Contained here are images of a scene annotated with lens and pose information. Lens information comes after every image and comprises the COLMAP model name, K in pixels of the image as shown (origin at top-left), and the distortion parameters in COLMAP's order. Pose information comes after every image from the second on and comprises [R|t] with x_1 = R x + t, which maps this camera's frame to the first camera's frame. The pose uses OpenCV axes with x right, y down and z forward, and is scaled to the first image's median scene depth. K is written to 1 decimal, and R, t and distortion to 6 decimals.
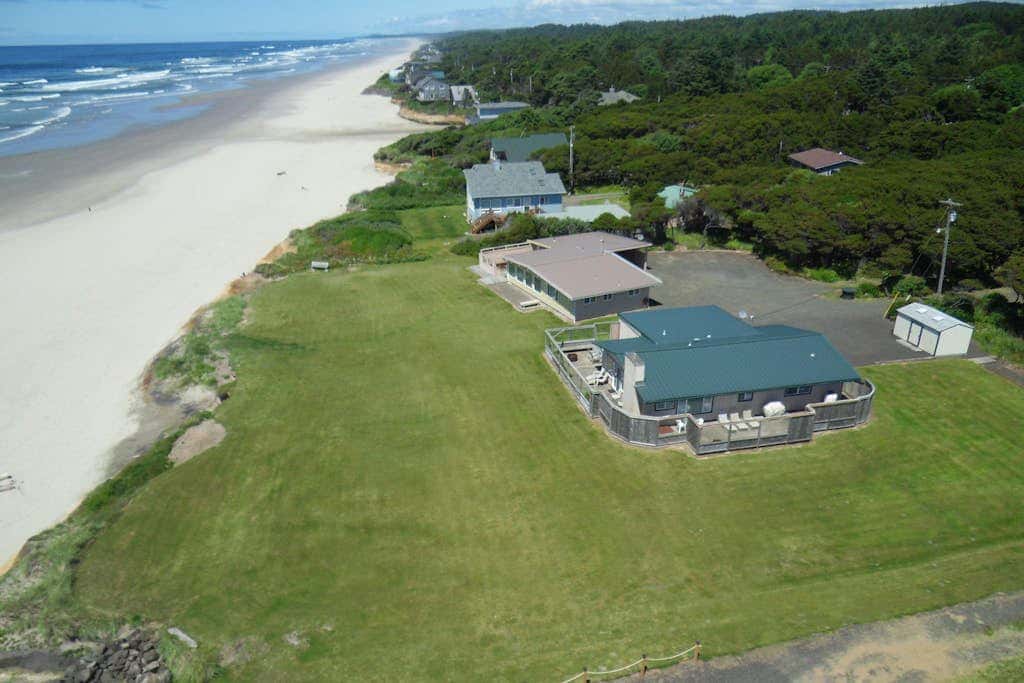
lens RADIAL K [[793.7, 0, 512.0], [0, 793.7, 341.5], [0, 0, 1]] dist [-0.002842, -0.000017]
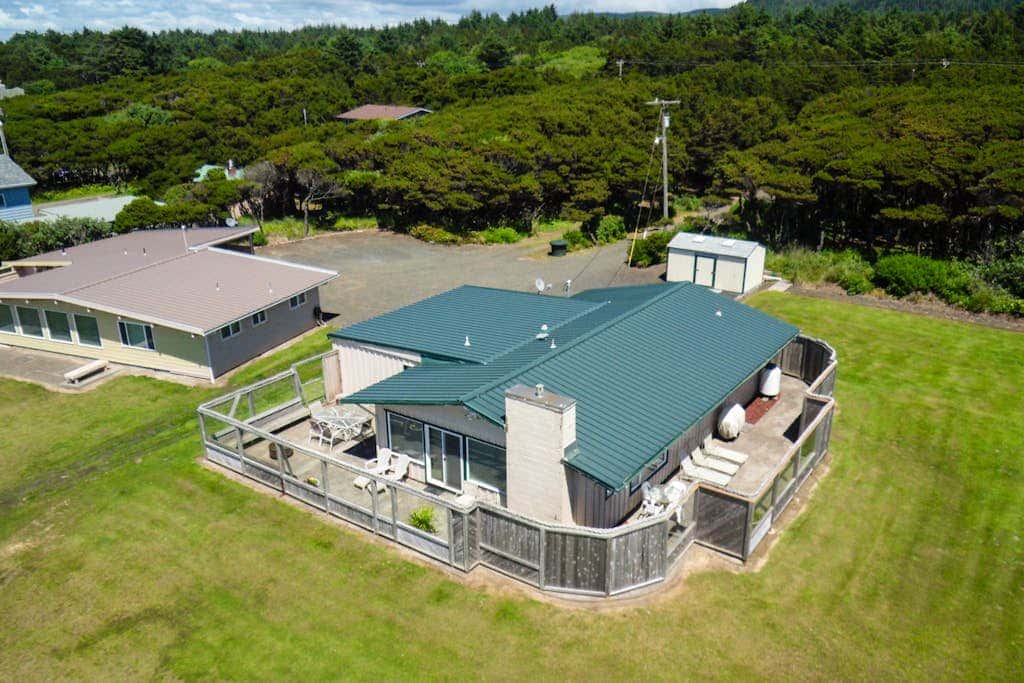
lens RADIAL K [[793.7, 0, 512.0], [0, 793.7, 341.5], [0, 0, 1]] dist [-0.002842, -0.000017]
pose [[0.743481, -0.224976, 0.629779, -0.079332], [0.257327, 0.965450, 0.041102, -0.019467], [-0.617267, 0.131501, 0.775686, 0.482230]]
